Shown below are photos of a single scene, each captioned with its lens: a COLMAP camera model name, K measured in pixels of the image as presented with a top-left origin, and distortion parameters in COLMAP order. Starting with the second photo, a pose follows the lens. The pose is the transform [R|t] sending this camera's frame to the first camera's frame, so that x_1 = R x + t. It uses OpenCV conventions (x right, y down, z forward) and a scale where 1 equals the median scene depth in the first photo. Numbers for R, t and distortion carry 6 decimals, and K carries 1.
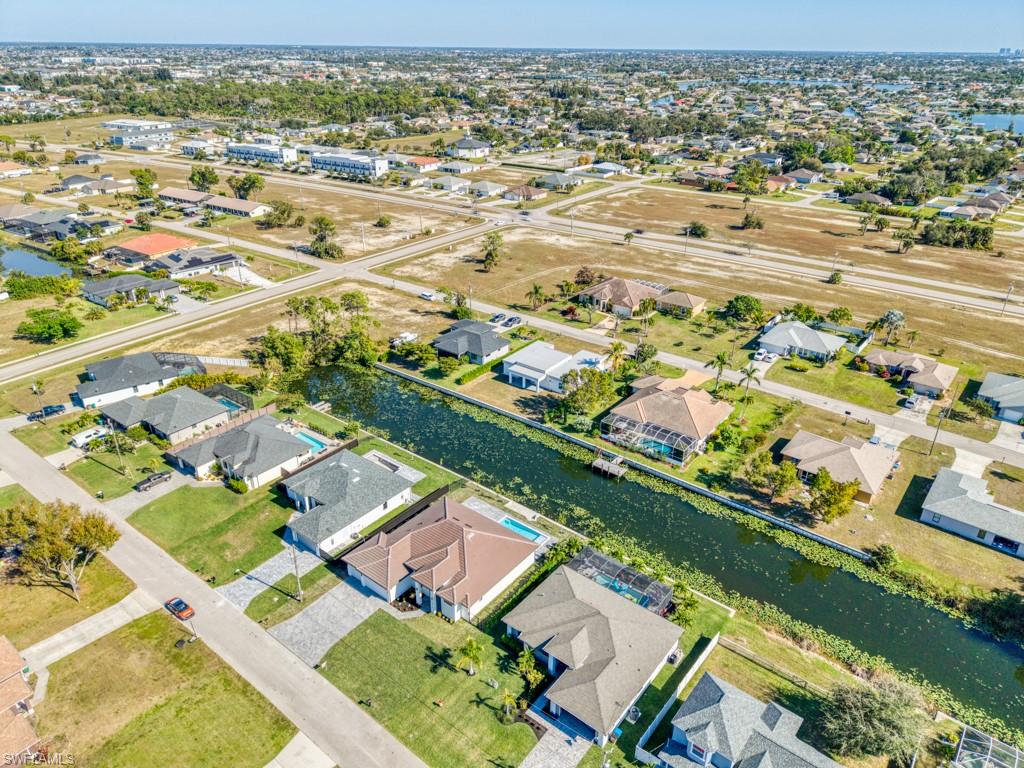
lens RADIAL K [[680.0, 0, 512.0], [0, 680.0, 384.0], [0, 0, 1]] dist [0.048326, -0.059696]
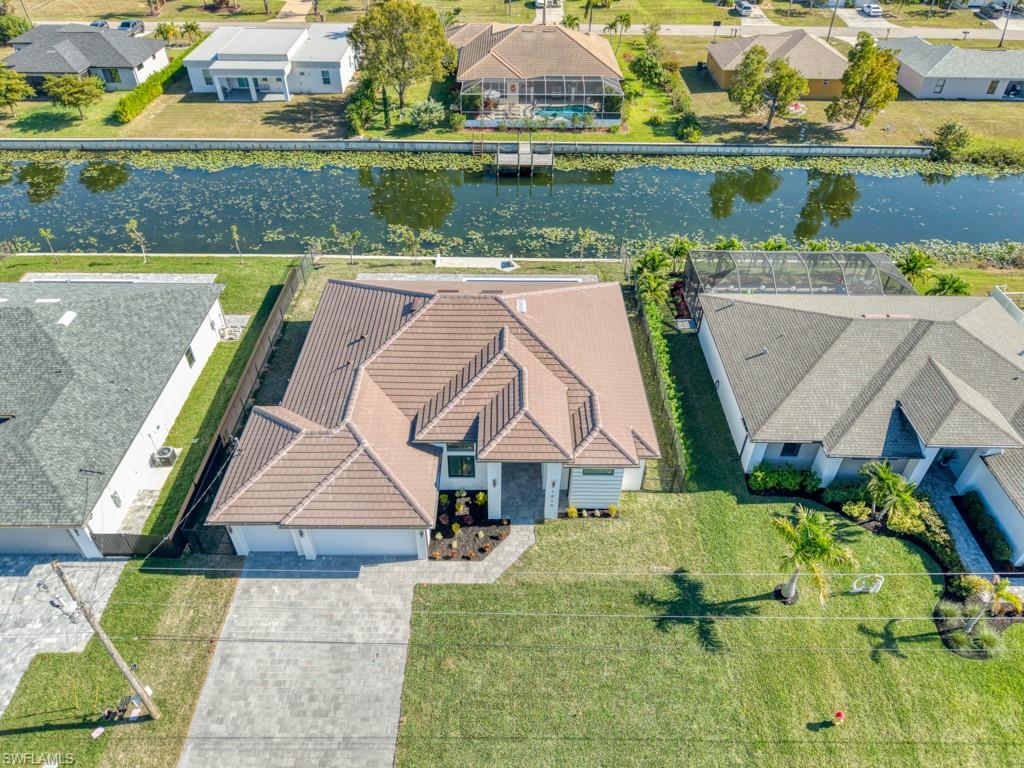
lens RADIAL K [[690.5, 0, 511.5], [0, 690.5, 389.7], [0, 0, 1]] dist [0.010880, -0.005055]
pose [[0.783658, -0.404706, 0.471268, -0.127994], [0.274654, 0.906204, 0.321496, 0.067796], [-0.557177, -0.122507, 0.821308, 0.327913]]
